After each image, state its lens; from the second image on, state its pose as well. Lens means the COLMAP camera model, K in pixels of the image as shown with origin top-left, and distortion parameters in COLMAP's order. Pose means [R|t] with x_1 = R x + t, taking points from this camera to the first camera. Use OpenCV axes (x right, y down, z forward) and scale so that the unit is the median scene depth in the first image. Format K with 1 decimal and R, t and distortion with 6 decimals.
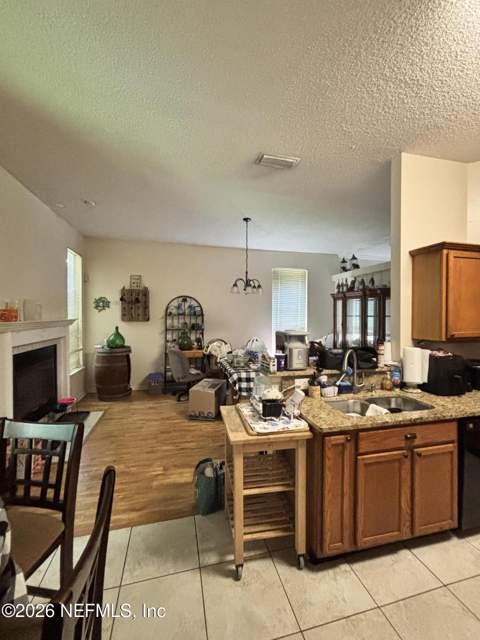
lens RADIAL K [[268.9, 0, 240.0], [0, 268.9, 320.0], [0, 0, 1]] dist [0.014762, -0.000222]
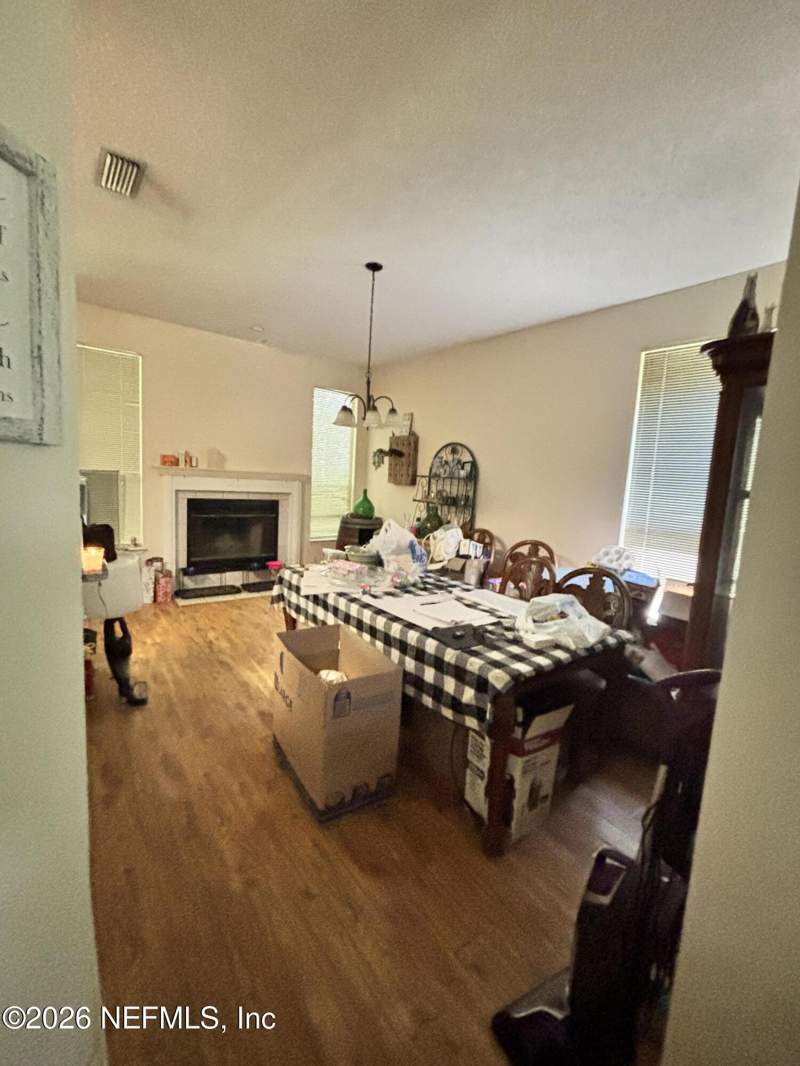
lens RADIAL K [[447.8, 0, 400.0], [0, 447.8, 533.0], [0, 0, 1]] dist [0.014762, -0.000222]
pose [[0.386308, 0.136813, -0.912167, 0.657209], [-0.079835, 0.990187, 0.114704, -0.004886], [0.918908, 0.028512, 0.393439, 0.599616]]
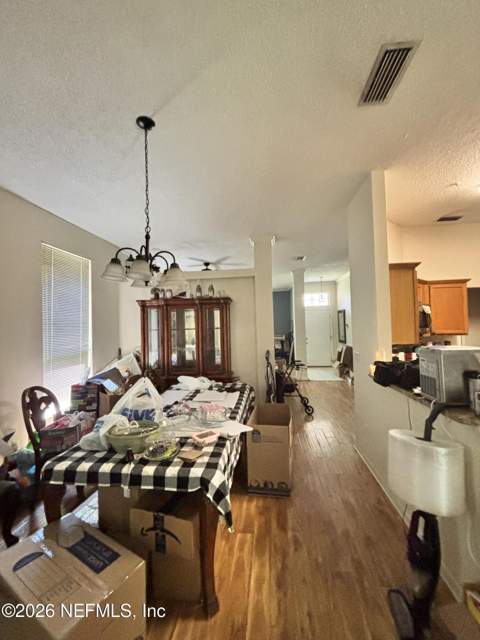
lens RADIAL K [[268.9, 0, 240.0], [0, 268.9, 320.0], [0, 0, 1]] dist [0.014762, -0.000222]
pose [[0.361056, 0.007161, 0.932517, -0.273628], [0.049318, 0.998425, -0.026763, -0.012992], [-0.931239, 0.055653, 0.360134, 0.564707]]
